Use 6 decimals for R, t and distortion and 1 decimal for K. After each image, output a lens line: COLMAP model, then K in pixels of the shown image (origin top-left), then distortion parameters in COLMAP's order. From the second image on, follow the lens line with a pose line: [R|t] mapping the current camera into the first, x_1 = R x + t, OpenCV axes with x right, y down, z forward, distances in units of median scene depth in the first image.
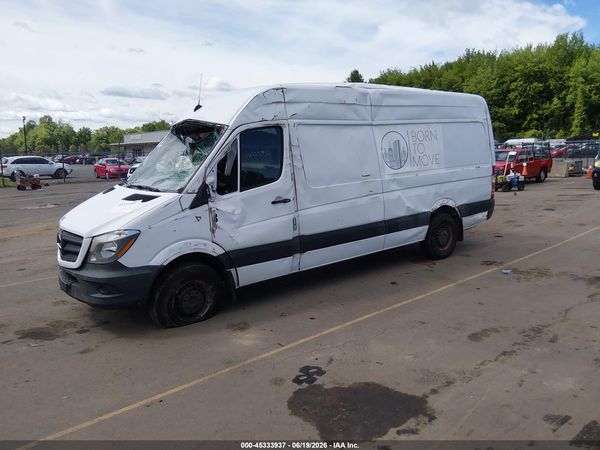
lens RADIAL K [[456.6, 0, 302.3], [0, 456.6, 224.4], [0, 0, 1]] dist [0.094268, -0.155966]
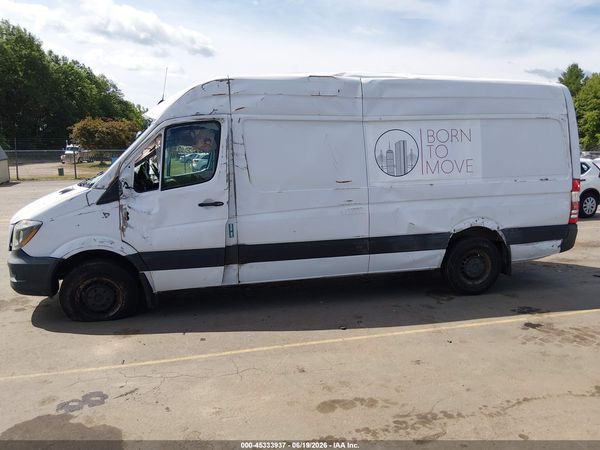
lens RADIAL K [[456.6, 0, 302.3], [0, 456.6, 224.4], [0, 0, 1]] dist [0.094268, -0.155966]
pose [[0.911163, 0.088845, -0.402353, 0.456685], [-0.090846, 0.995764, 0.014149, -0.037395], [0.401906, 0.023660, 0.915375, 0.228493]]
